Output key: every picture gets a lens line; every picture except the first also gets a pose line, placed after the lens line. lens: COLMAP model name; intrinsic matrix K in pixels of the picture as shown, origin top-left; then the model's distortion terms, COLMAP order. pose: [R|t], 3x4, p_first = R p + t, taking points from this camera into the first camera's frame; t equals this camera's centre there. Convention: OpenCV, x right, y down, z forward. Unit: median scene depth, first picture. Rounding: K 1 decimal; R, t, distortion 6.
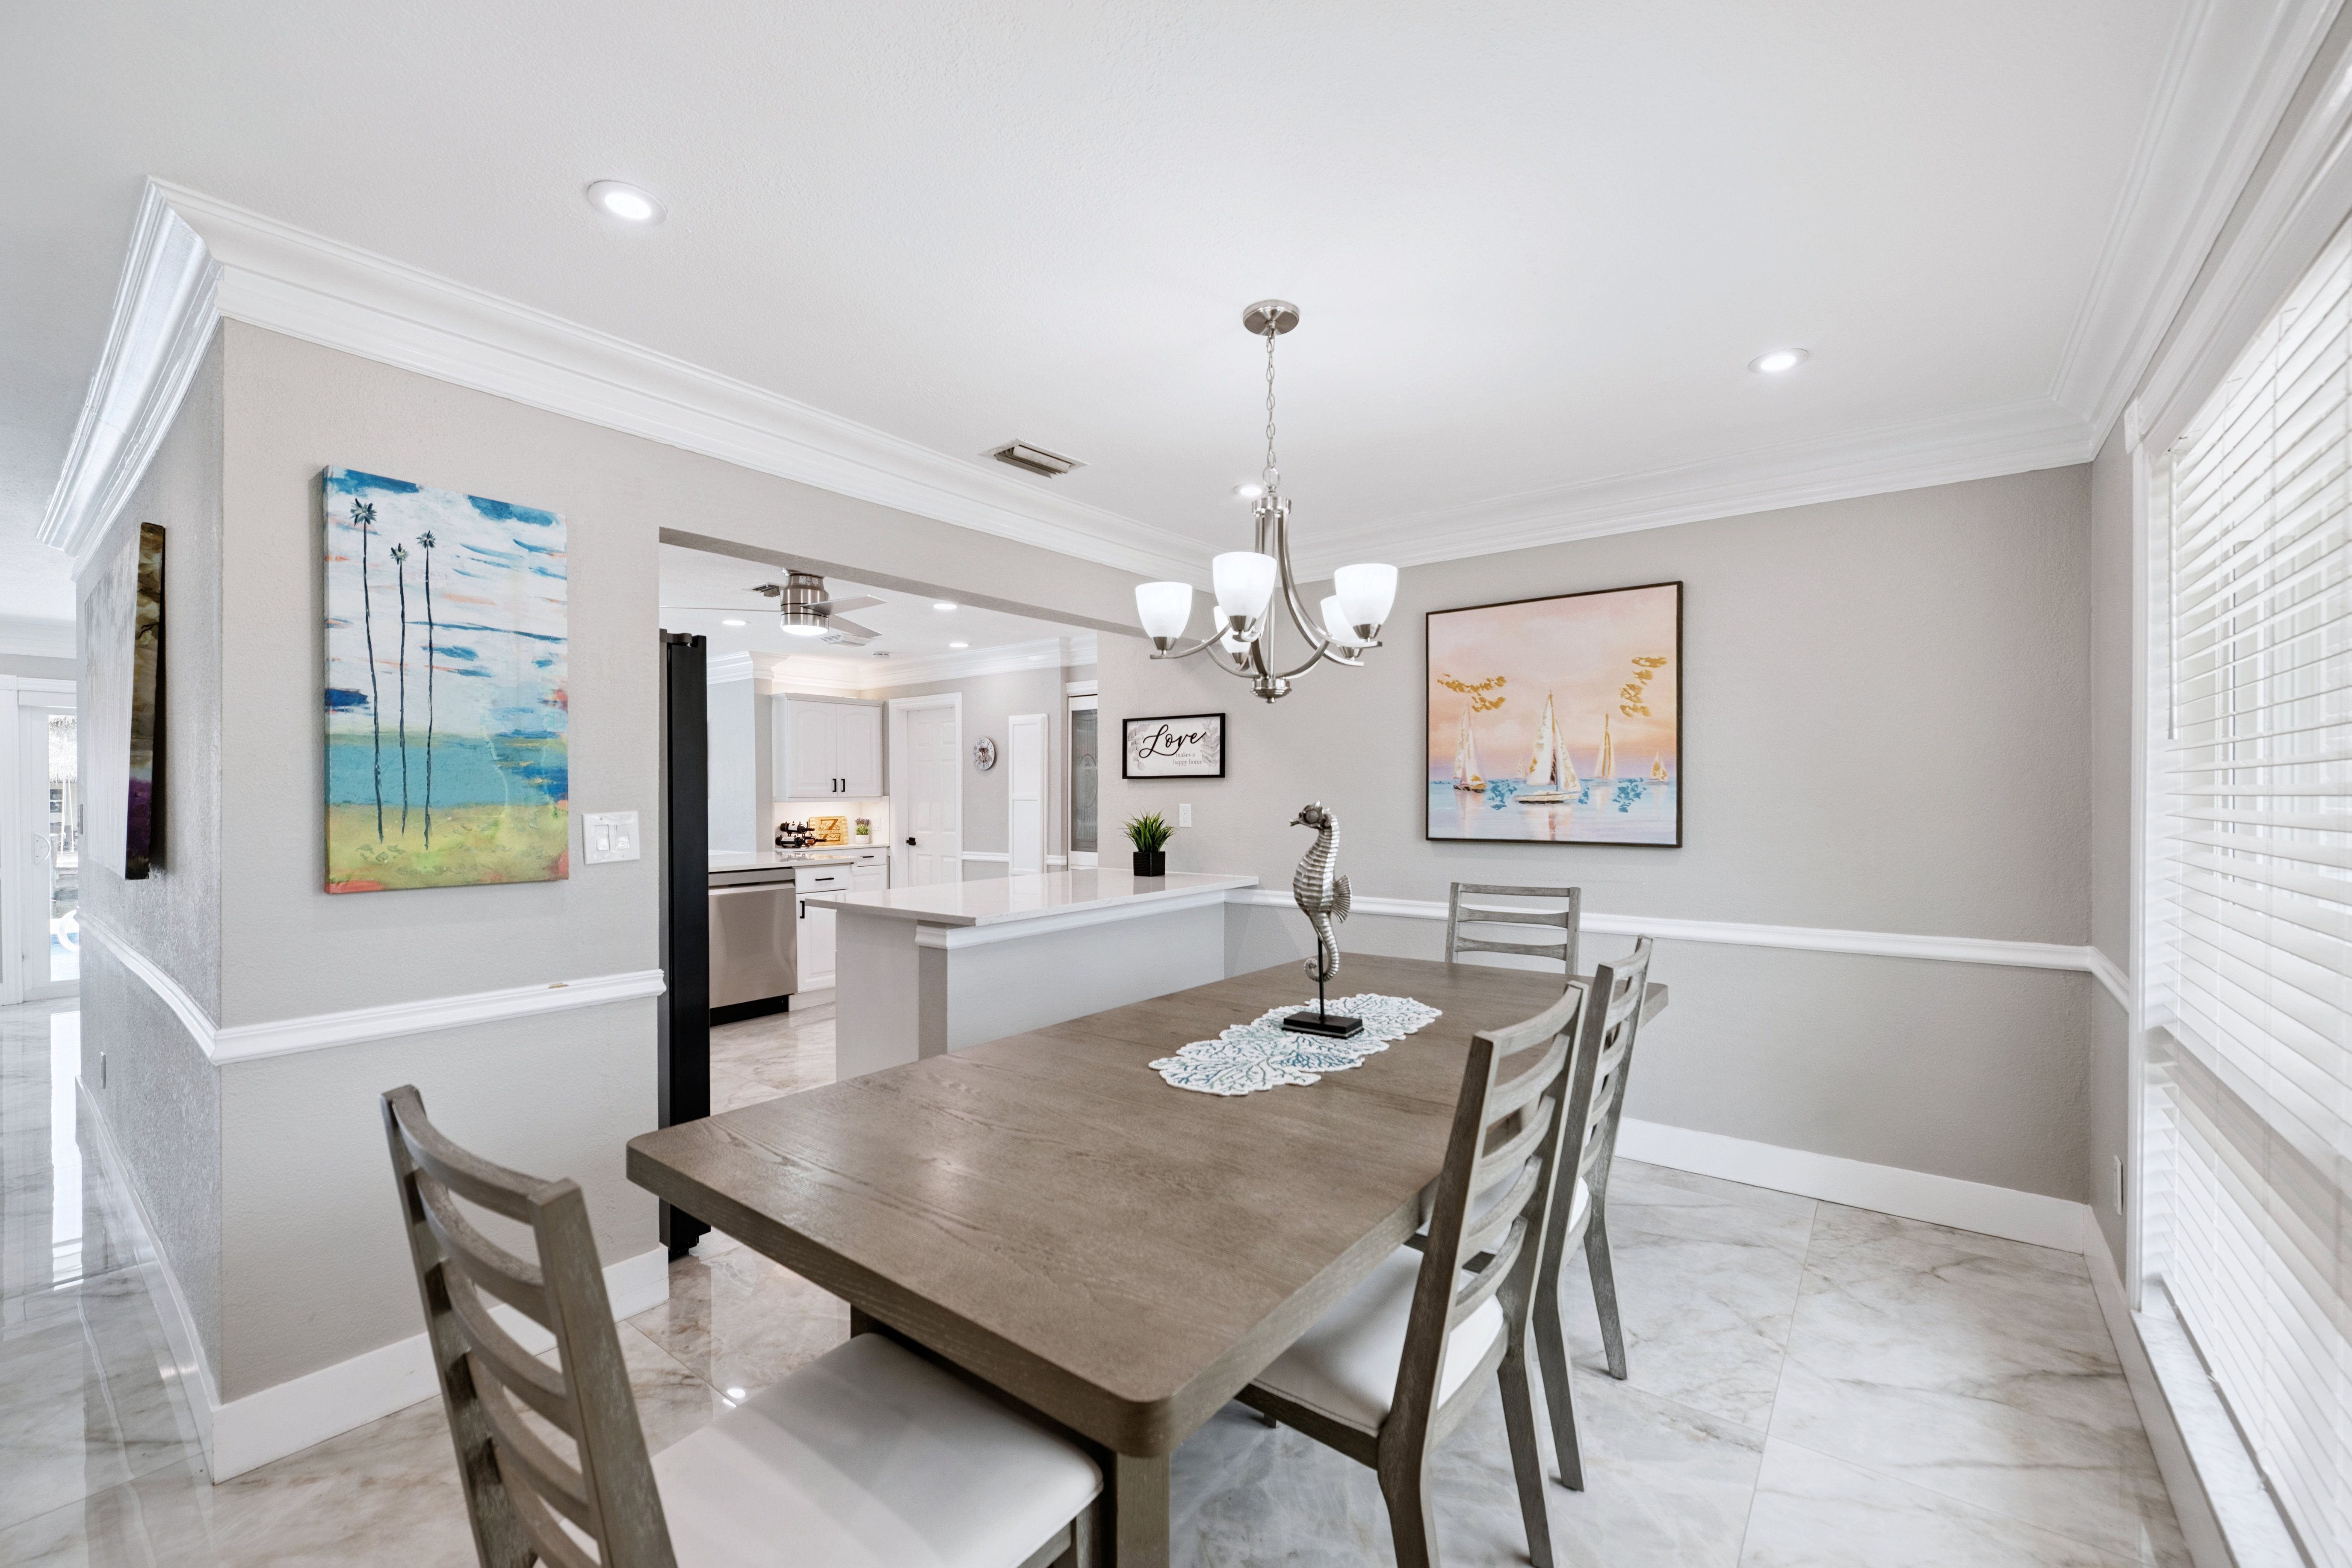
lens RADIAL K [[947.0, 0, 1179.7], [0, 947.0, 800.0], [0, 0, 1]] dist [-0.001060, -0.000218]
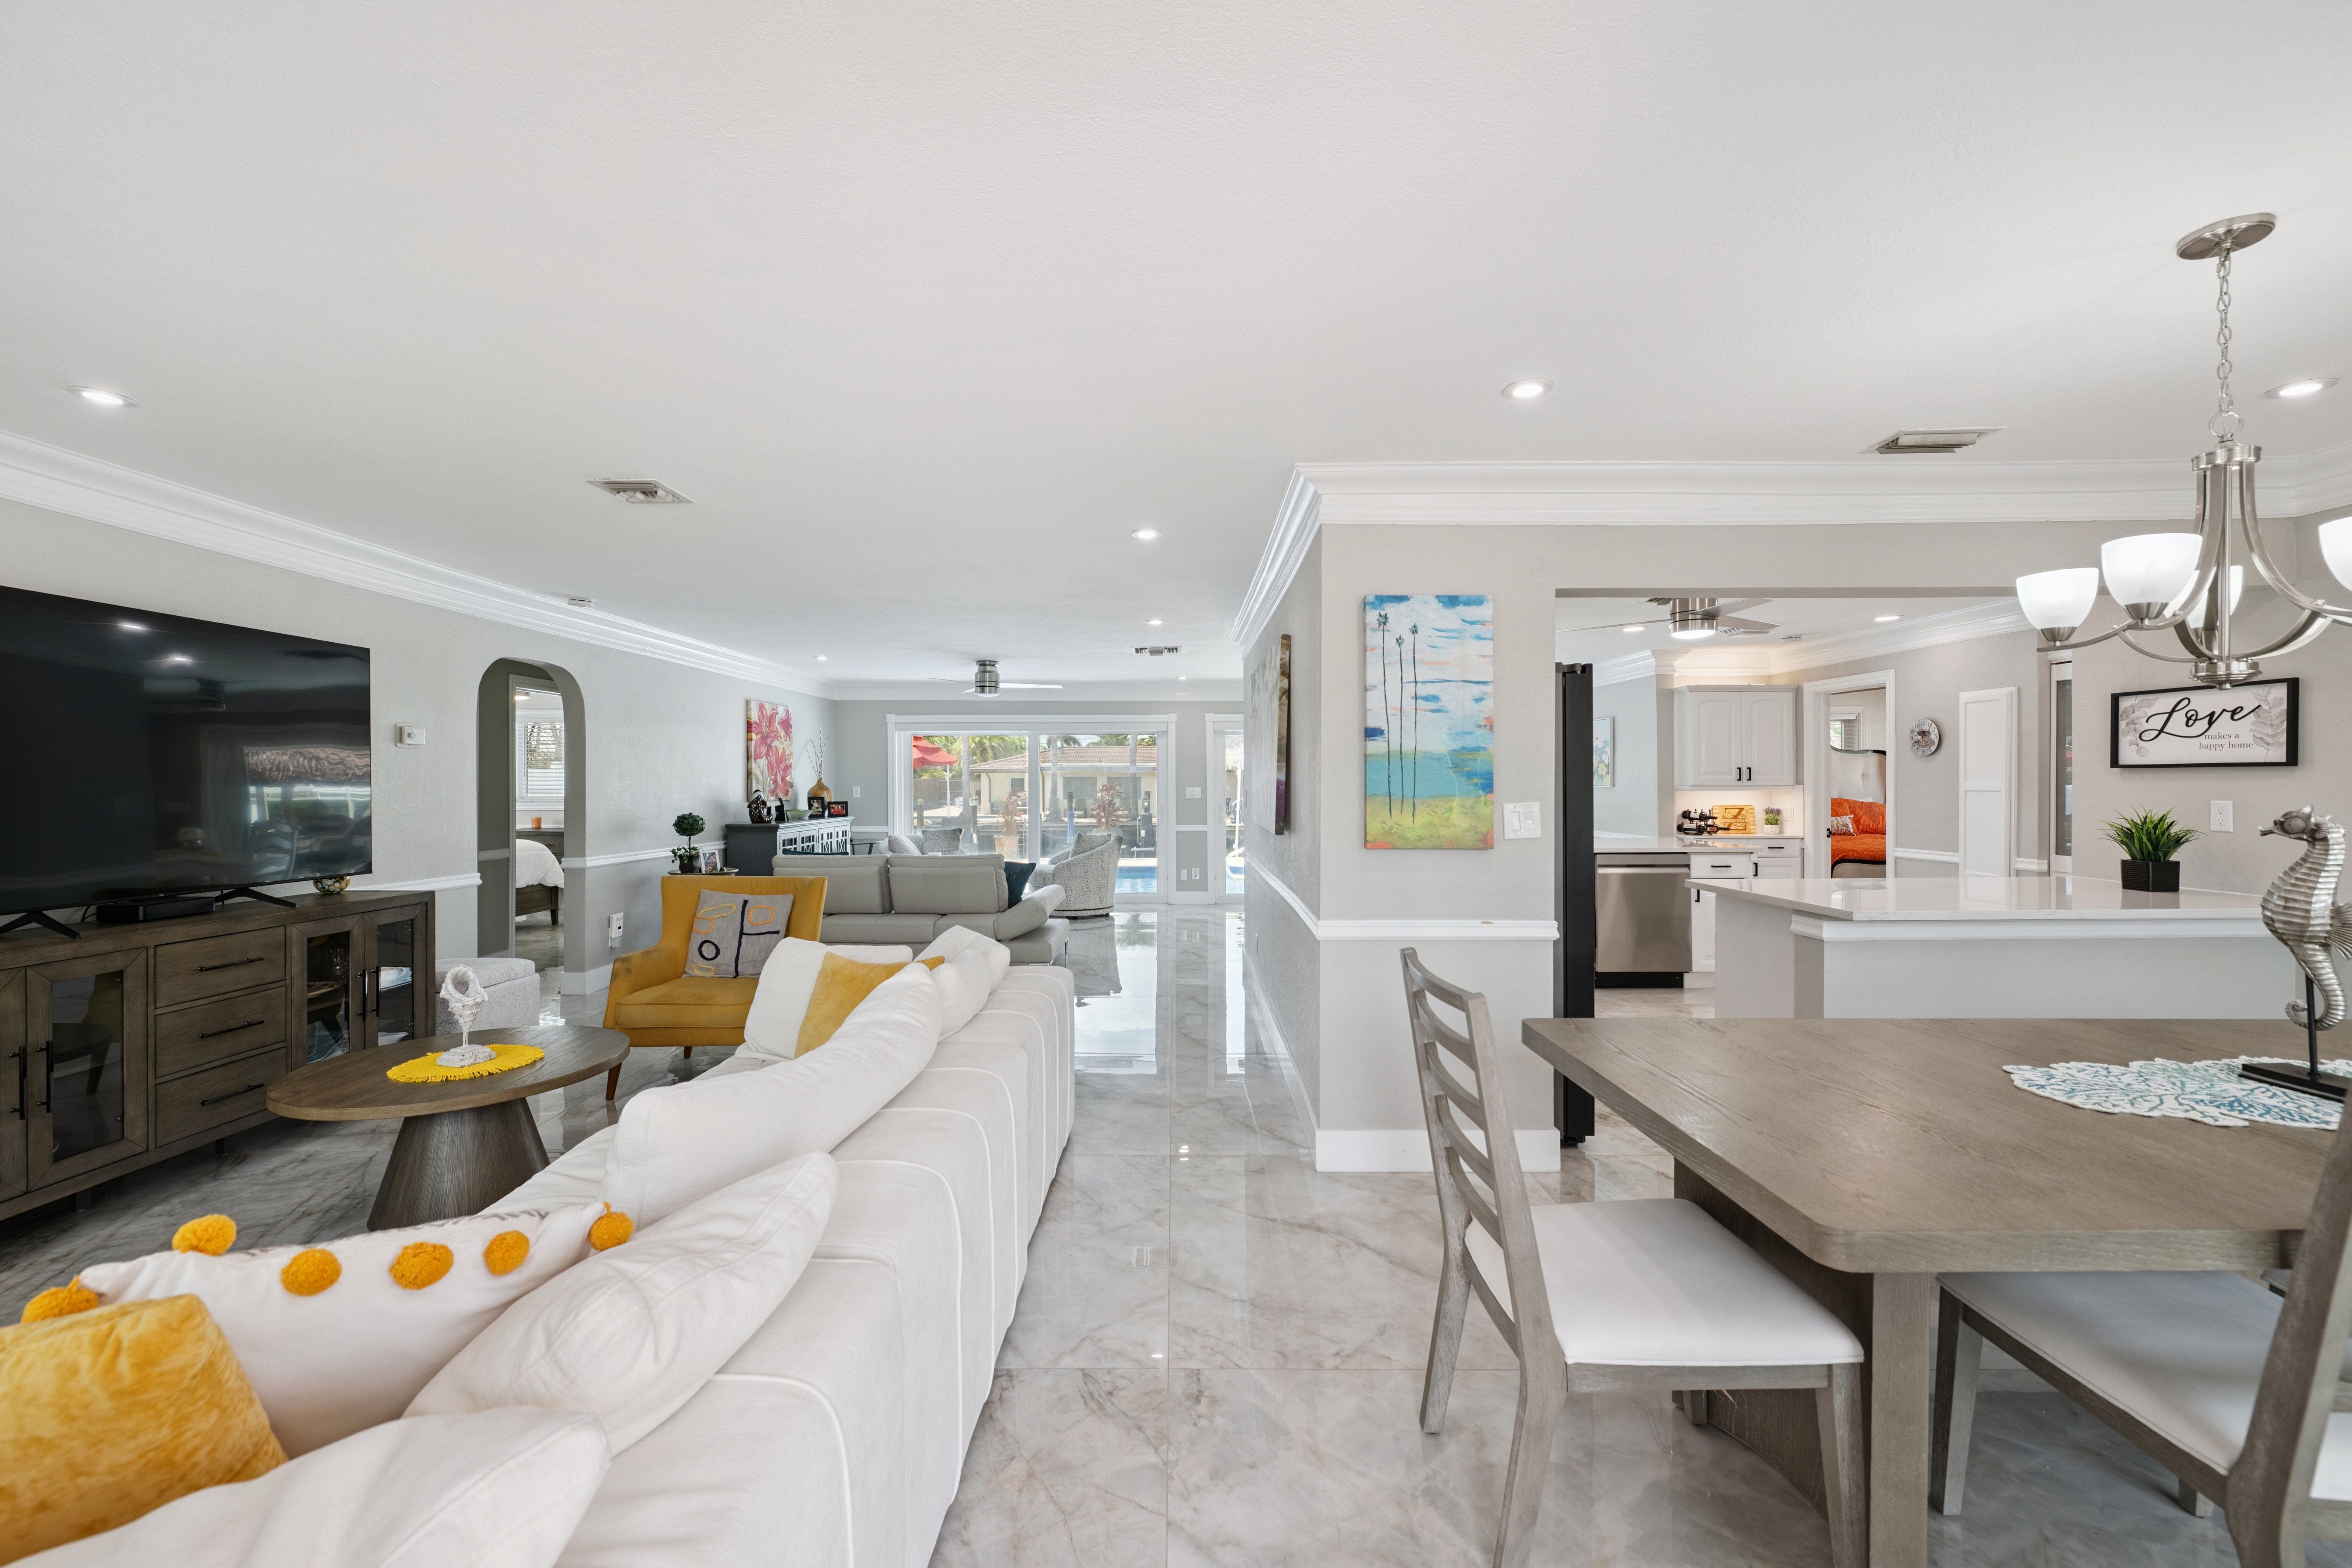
lens RADIAL K [[927.0, 0, 1154.3], [0, 927.0, 778.5], [0, 0, 1]] dist [-0.008387, 0.000028]
pose [[0.593444, -0.001309, -0.804874, 0.119372], [-0.003514, 0.999985, -0.004217, -0.010138], [0.804868, 0.005331, 0.593430, -0.165094]]
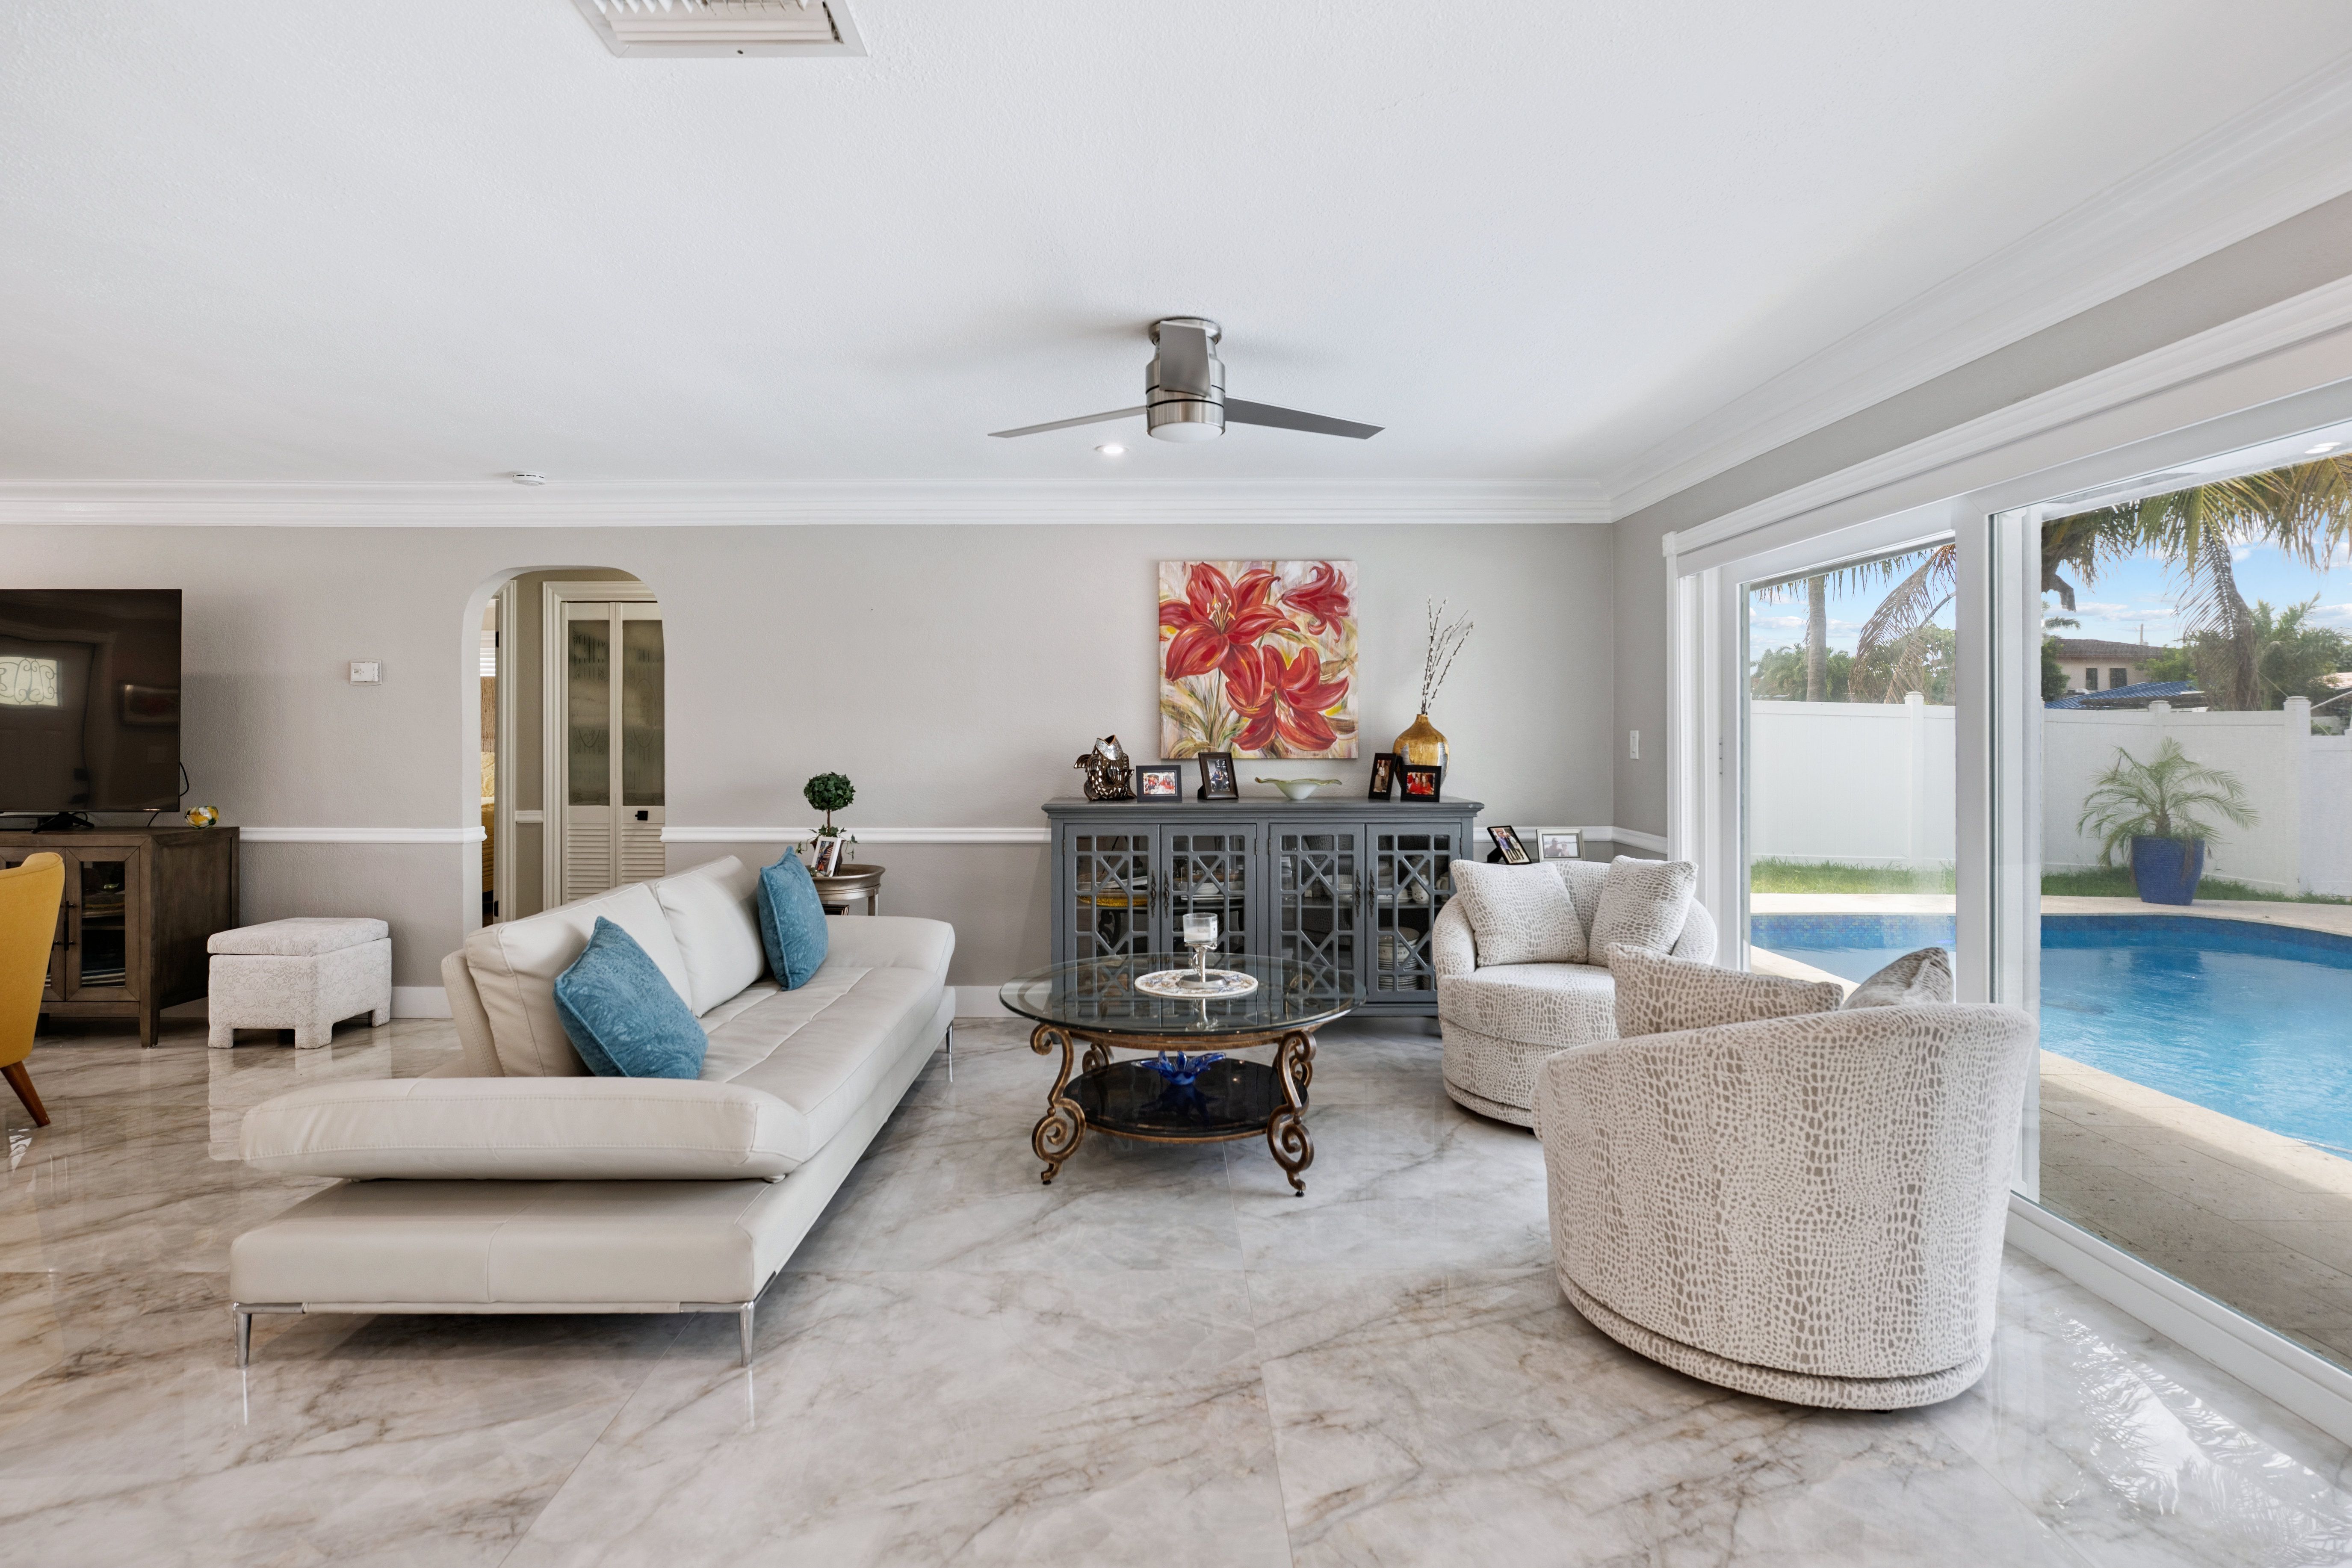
lens RADIAL K [[1130.9, 0, 1166.8], [0, 1130.9, 730.2], [0, 0, 1]] dist [-0.000137, 0.000267]
pose [[-0.794126, 0.002136, -0.607750, -1.499480], [0.001423, 0.999998, 0.001655, 0.002819], [0.607752, 0.000450, -0.794127, 1.606405]]
